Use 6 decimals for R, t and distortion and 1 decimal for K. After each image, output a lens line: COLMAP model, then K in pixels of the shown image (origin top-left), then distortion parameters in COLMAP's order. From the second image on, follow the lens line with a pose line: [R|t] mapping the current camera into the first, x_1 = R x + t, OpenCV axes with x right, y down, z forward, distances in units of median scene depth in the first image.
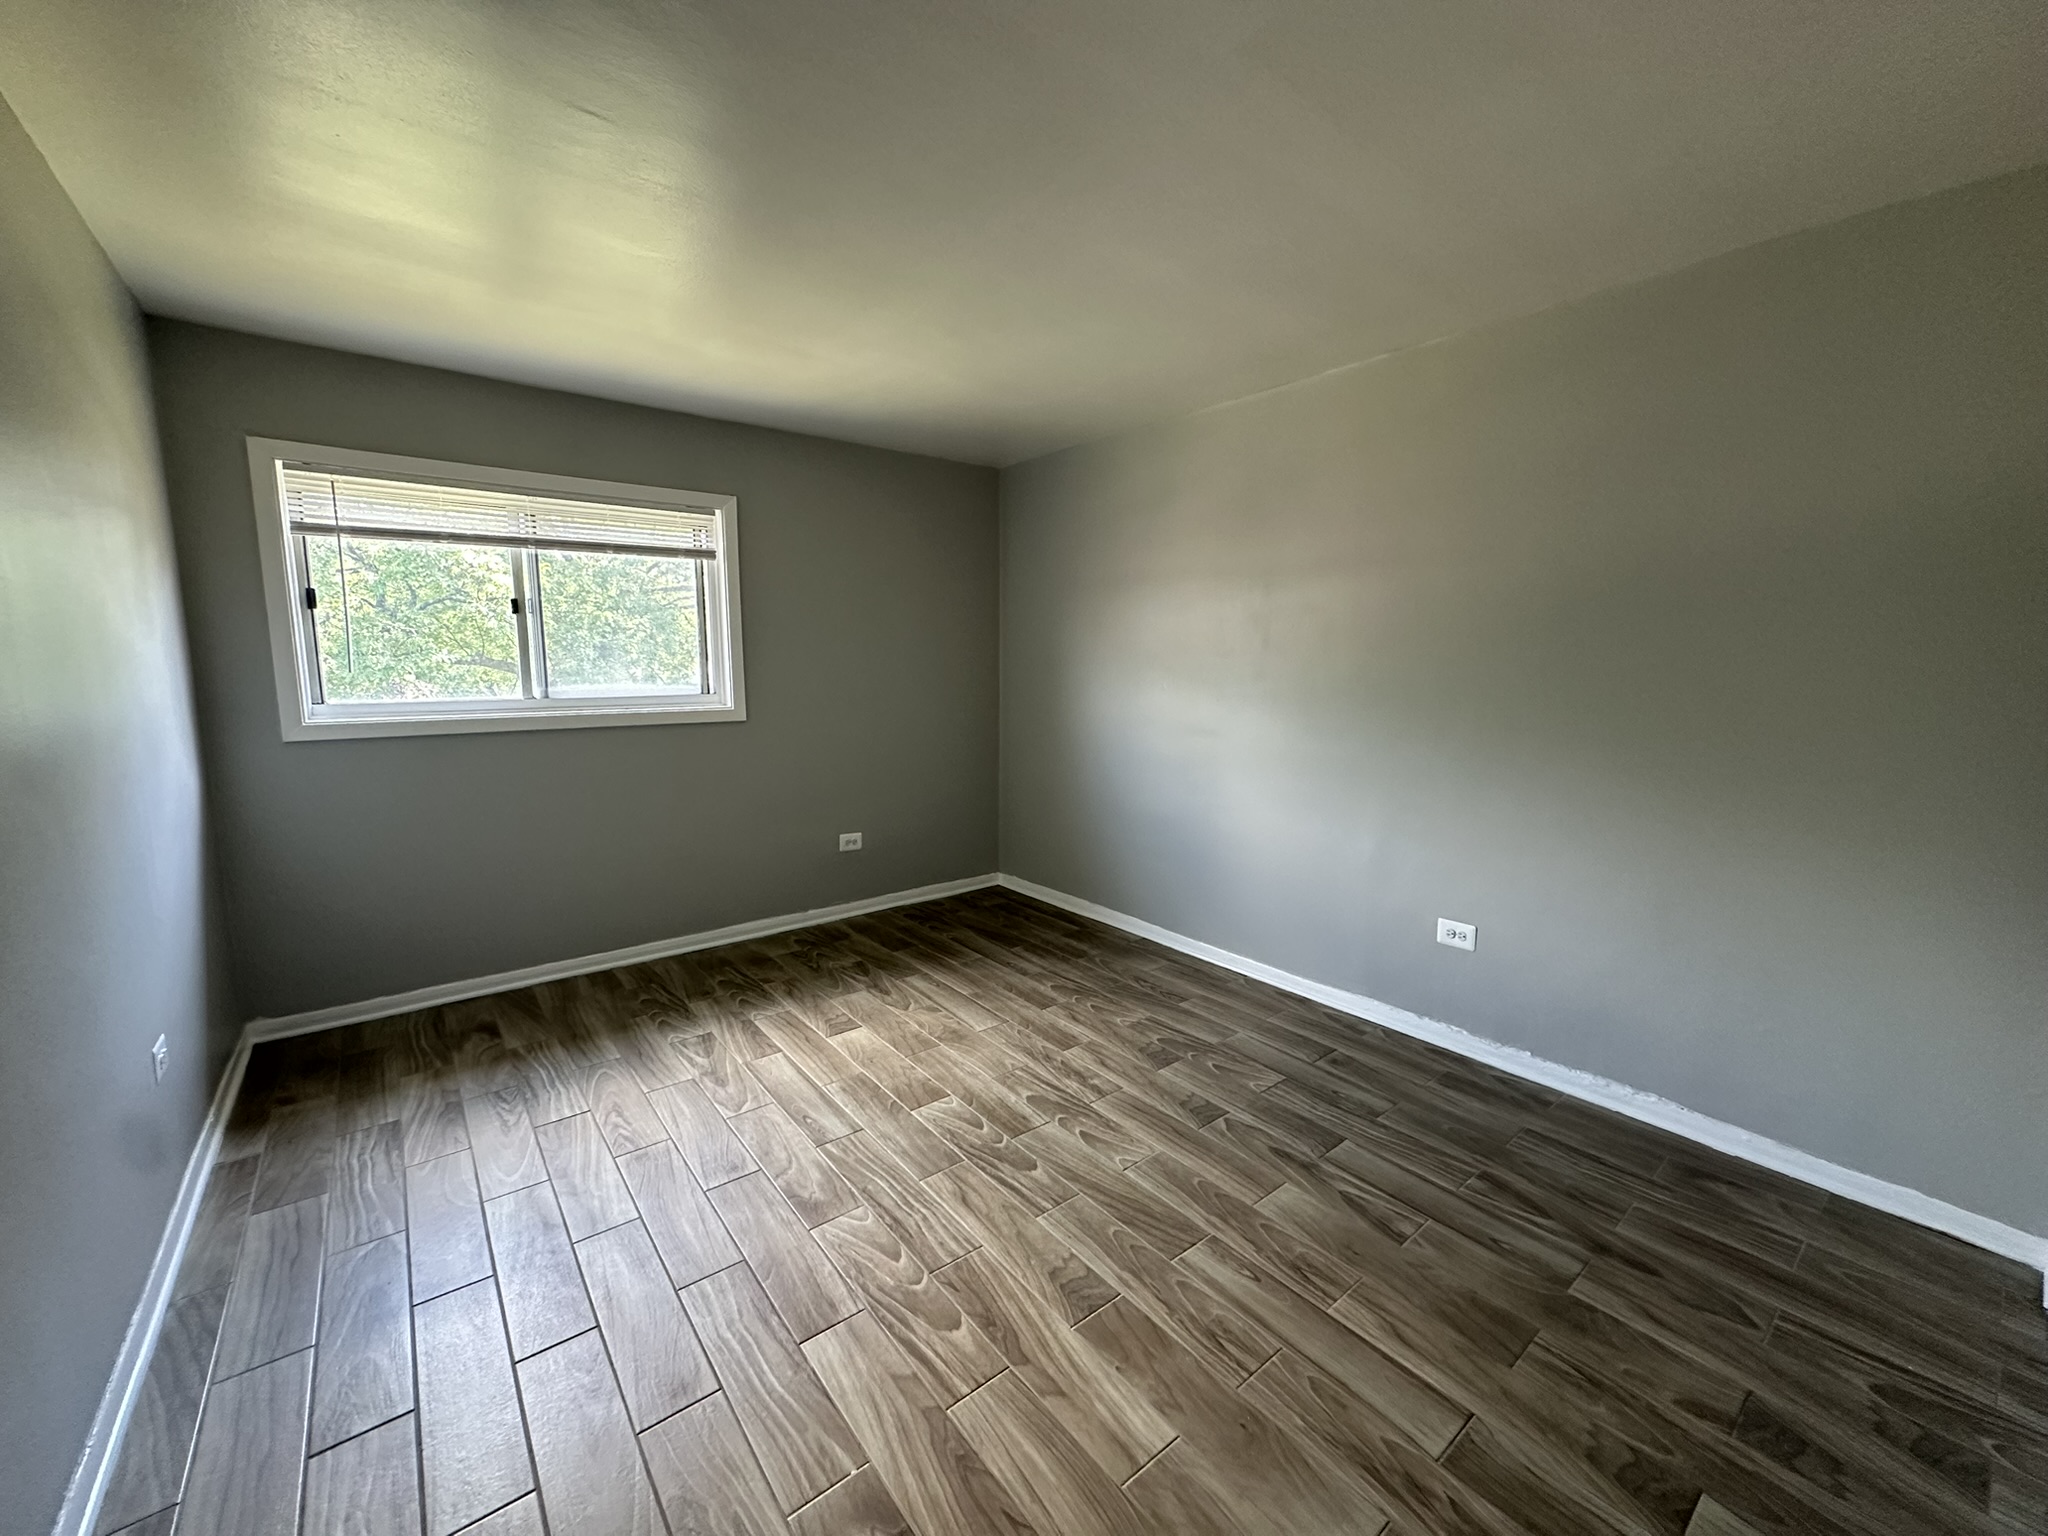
lens RADIAL K [[815.6, 0, 1021.6], [0, 815.6, 769.7], [0, 0, 1]] dist [-0.004184, 0.000643]
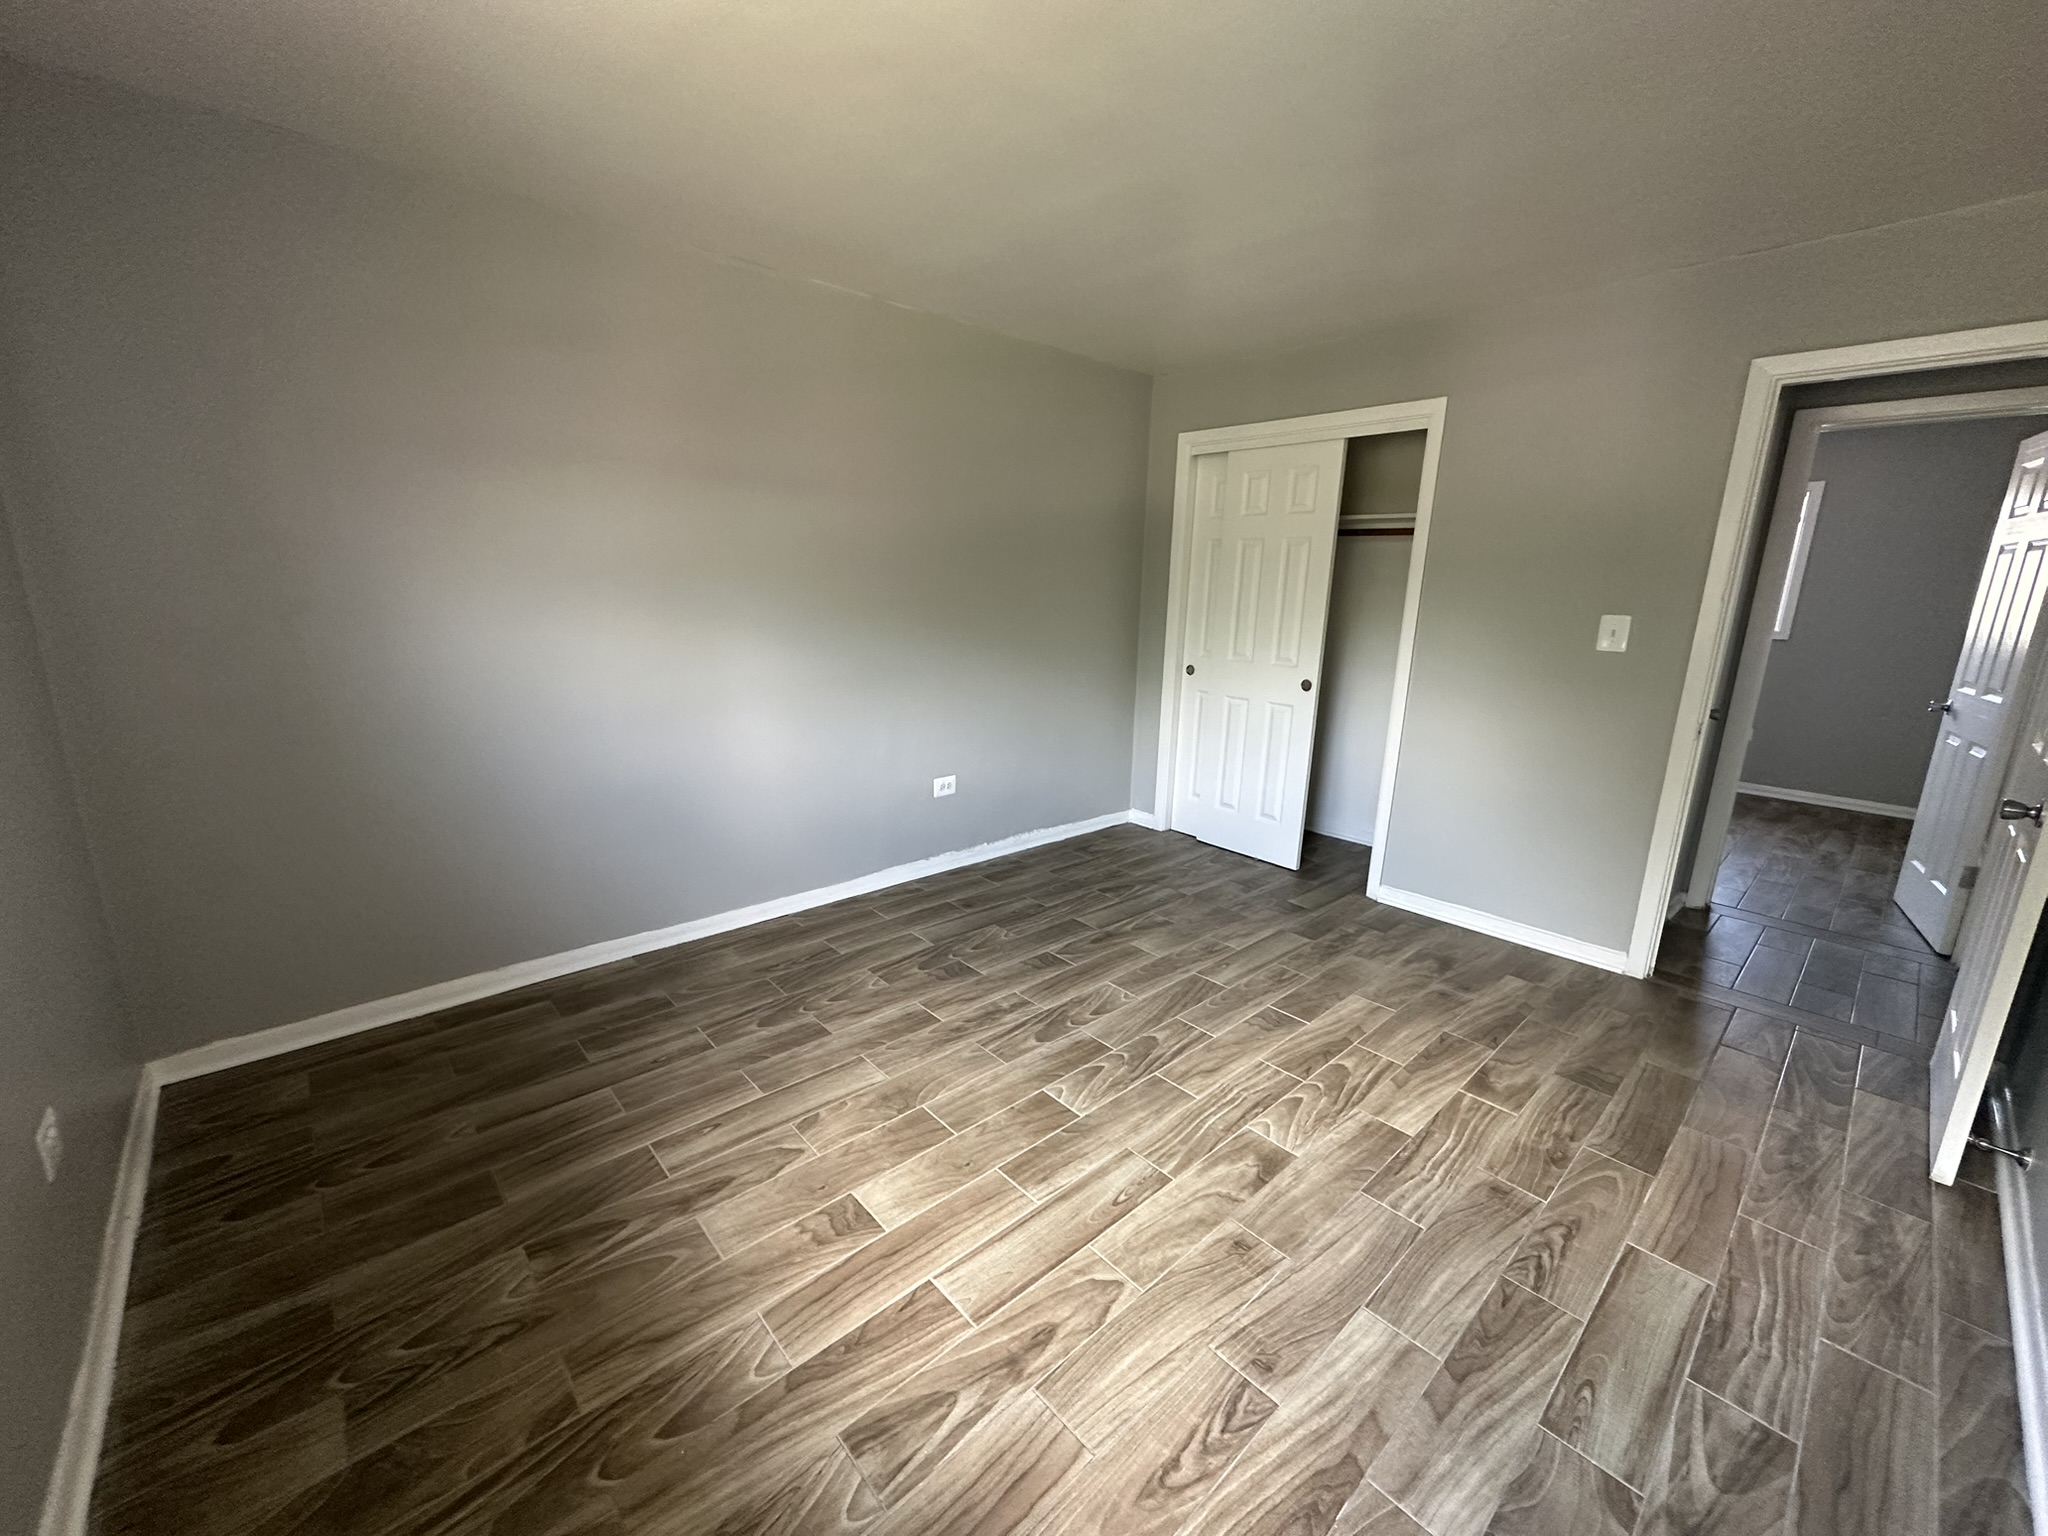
lens RADIAL K [[815.6, 0, 1021.6], [0, 815.6, 769.7], [0, 0, 1]] dist [-0.004184, 0.000643]
pose [[-0.067945, -0.233493, 0.969982, -0.816086], [0.115176, 0.963892, 0.240095, -0.140557], [-0.991019, 0.128032, -0.038599, 0.963913]]
